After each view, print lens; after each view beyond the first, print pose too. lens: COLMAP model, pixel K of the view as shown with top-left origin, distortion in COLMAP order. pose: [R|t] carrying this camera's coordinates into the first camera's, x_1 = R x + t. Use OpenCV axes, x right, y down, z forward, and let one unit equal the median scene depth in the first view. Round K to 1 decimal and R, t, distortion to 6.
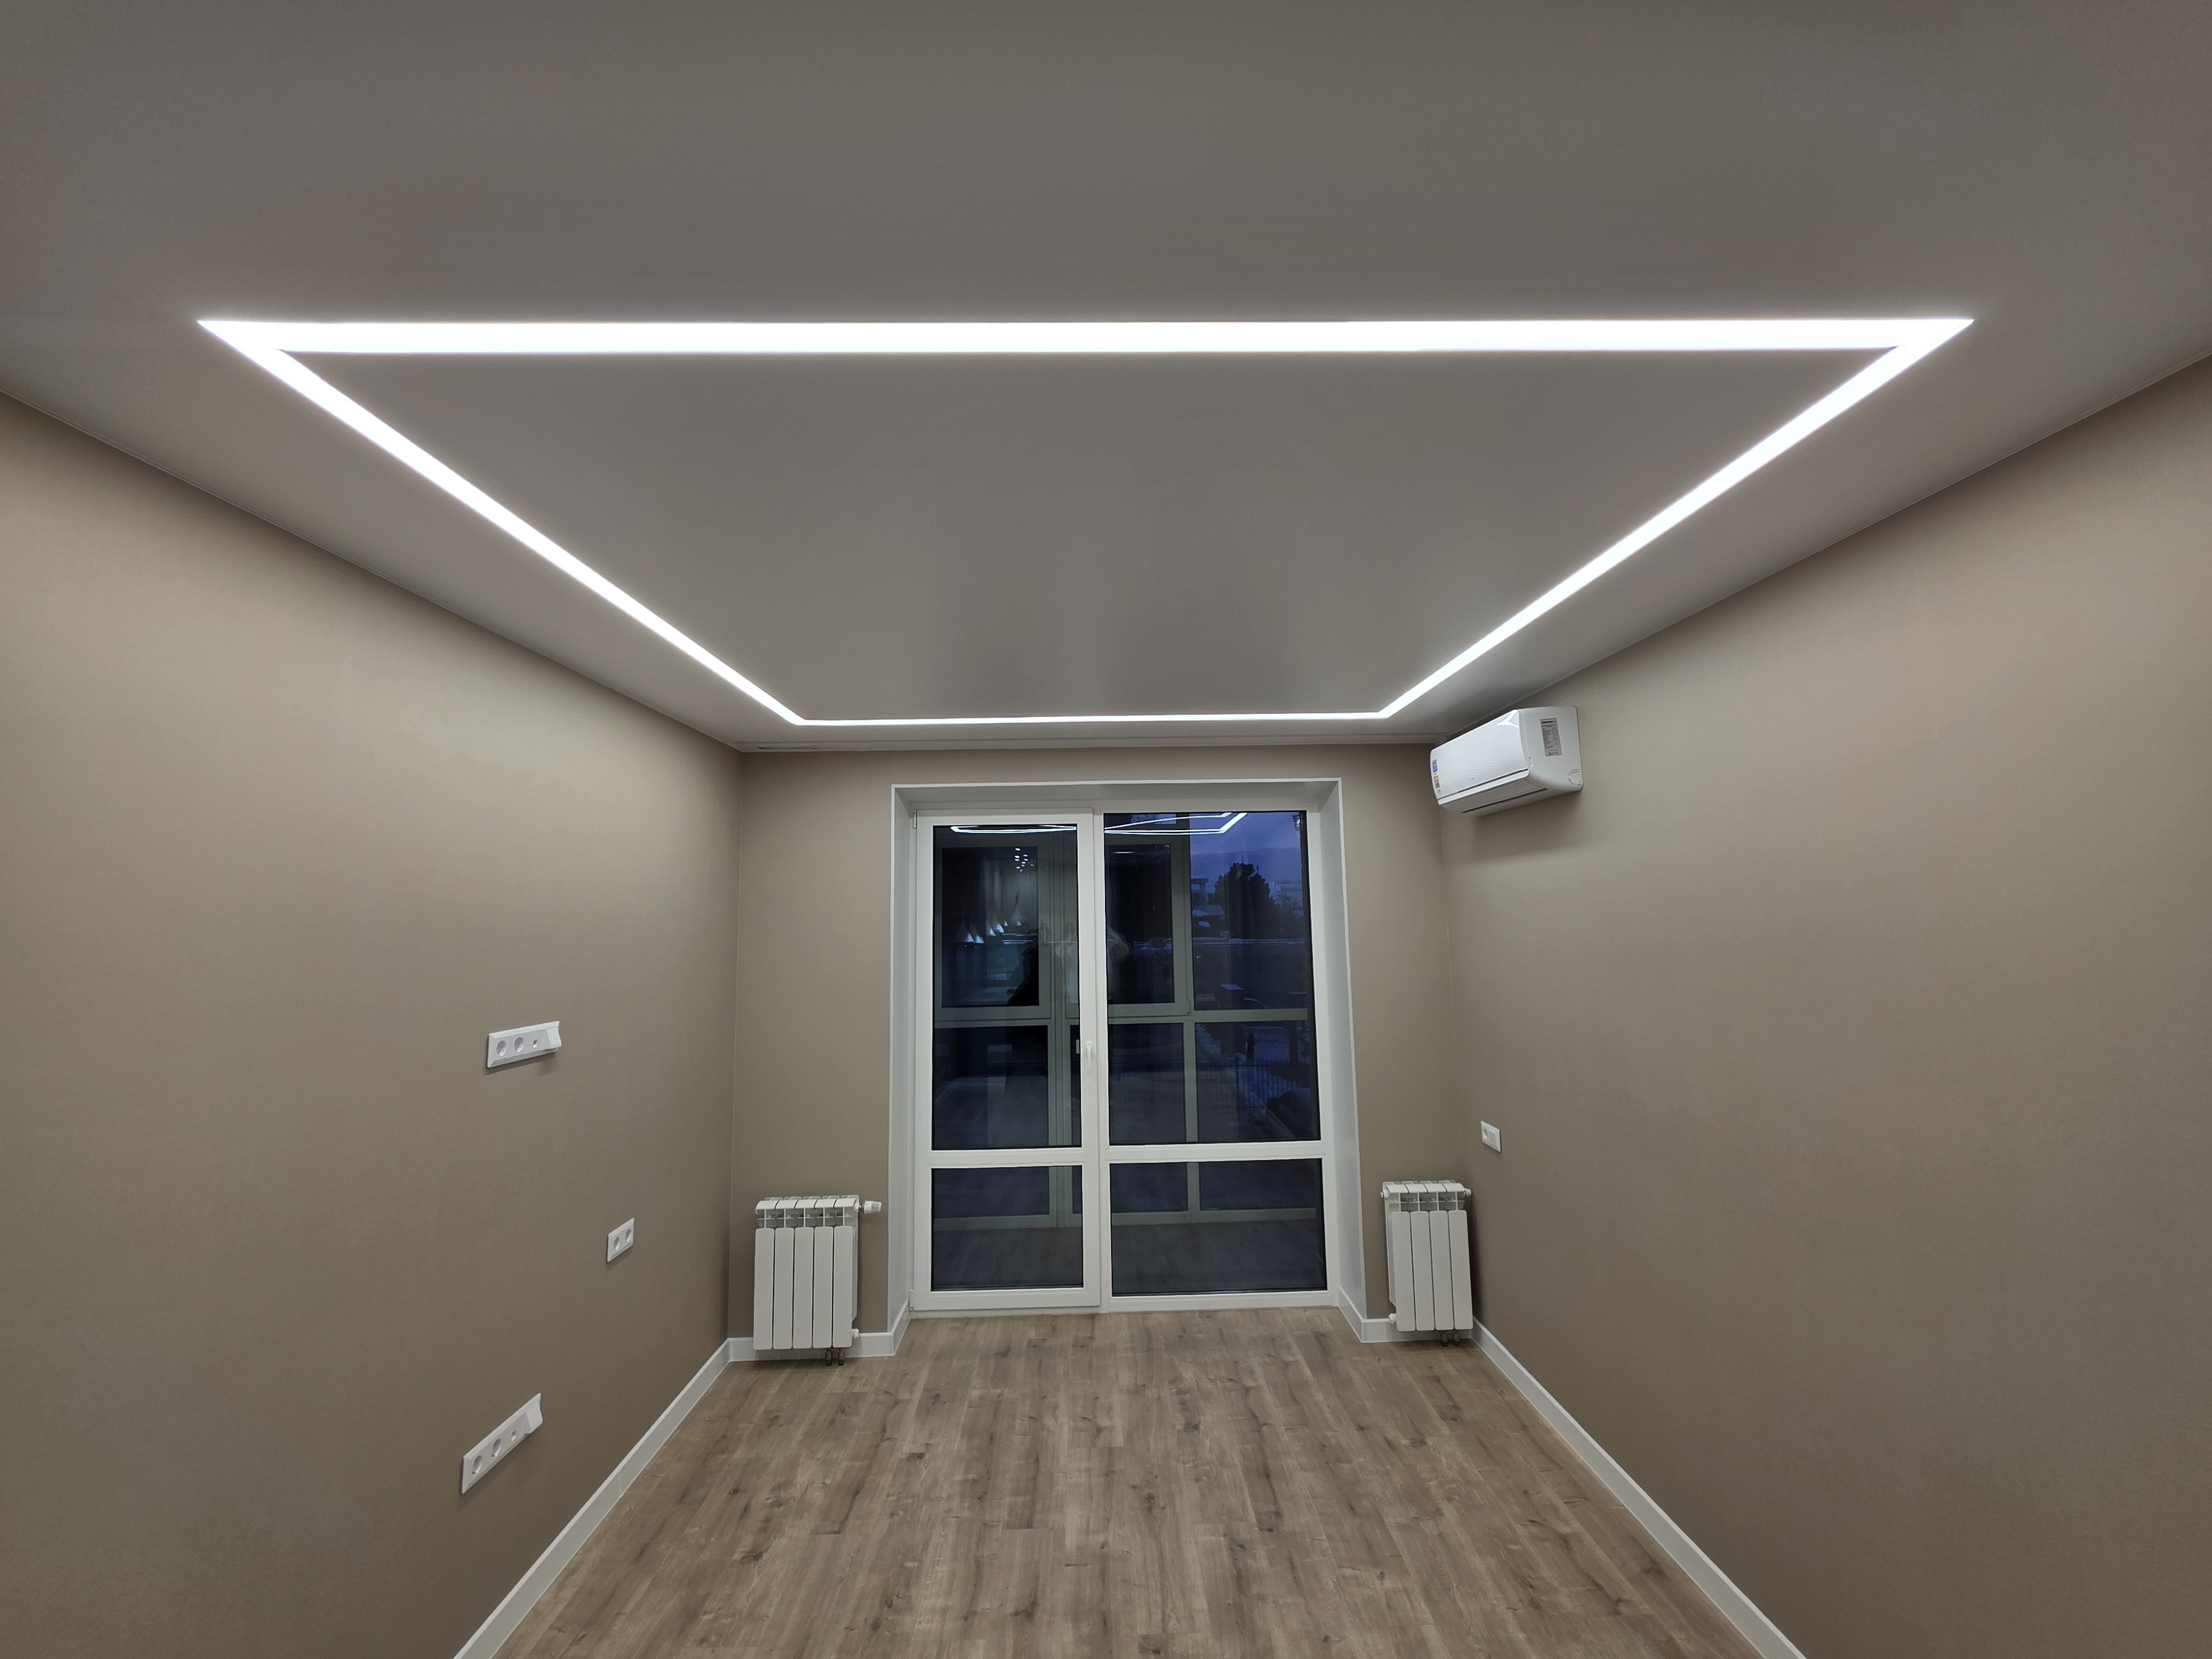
lens RADIAL K [[883.6, 0, 1105.6], [0, 883.6, 823.0], [0, 0, 1]] dist [0.001842, 0.000026]
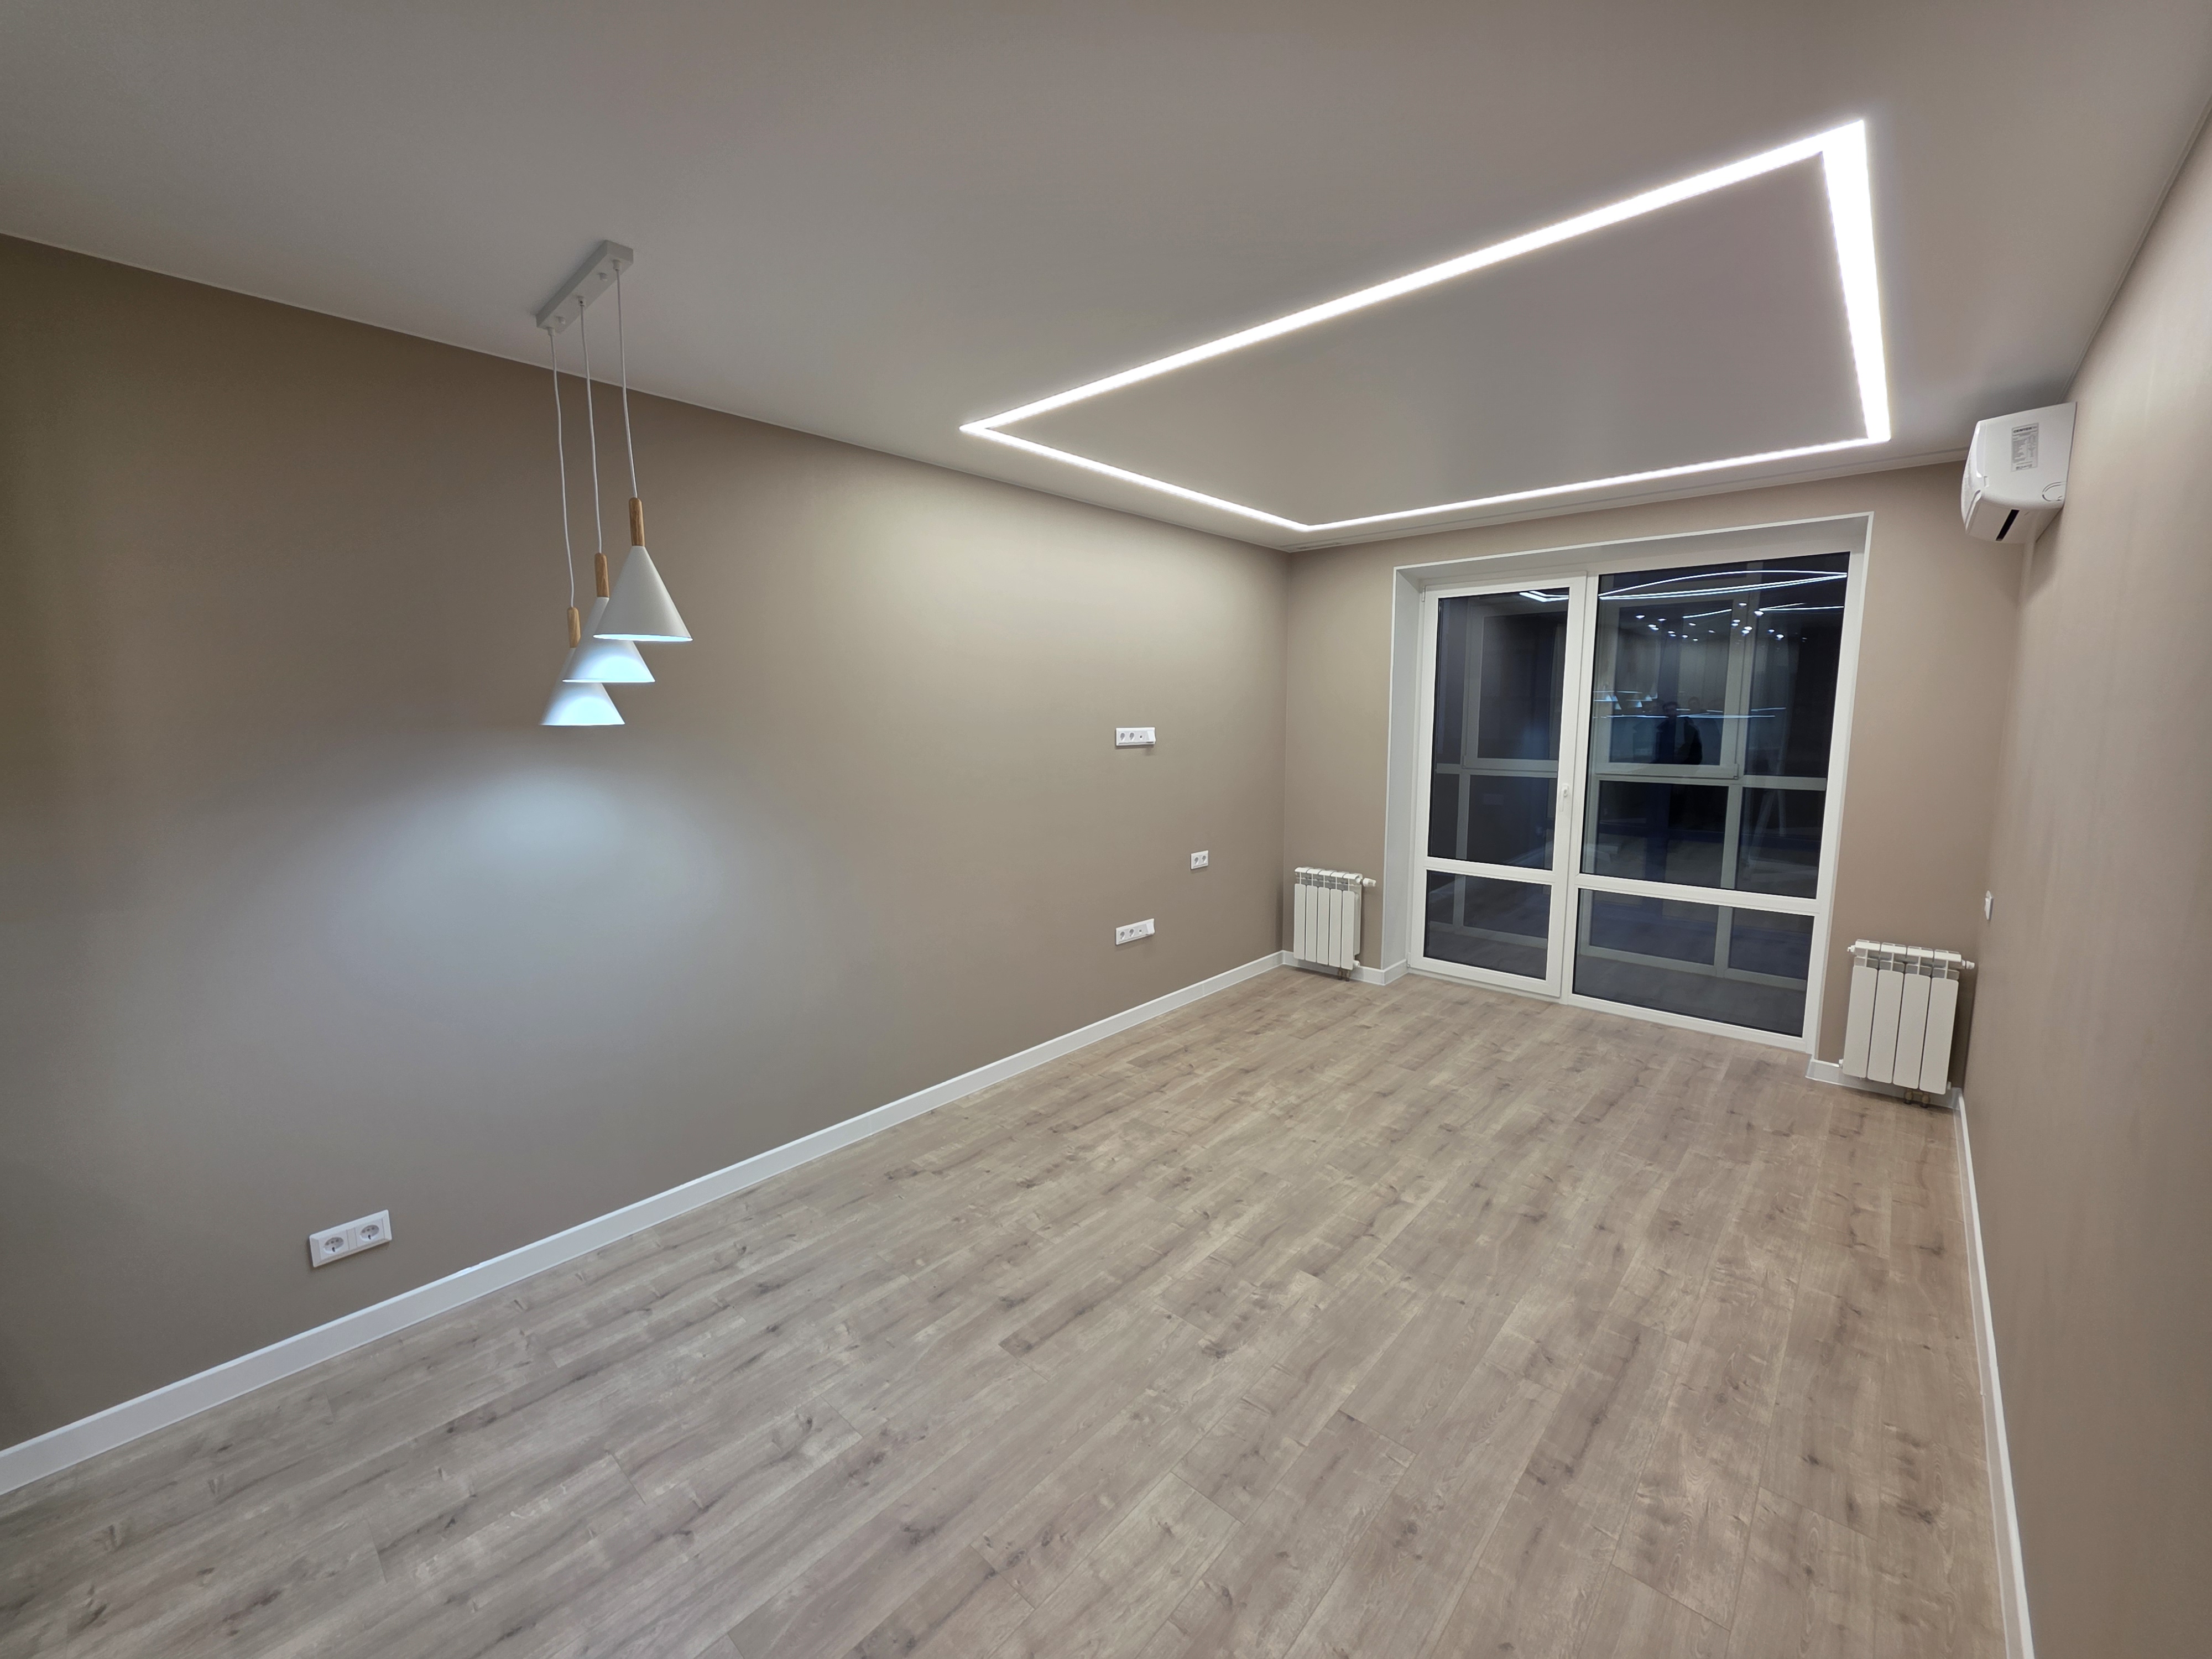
lens RADIAL K [[883.6, 0, 1108.5], [0, 883.6, 826.9], [0, 0, 1]] dist [0.001842, 0.000026]
pose [[0.727215, 0.105215, -0.678298, 0.382609], [0.064347, 0.973381, 0.219975, 0.014280], [0.683387, -0.203616, 0.701087, -0.249551]]
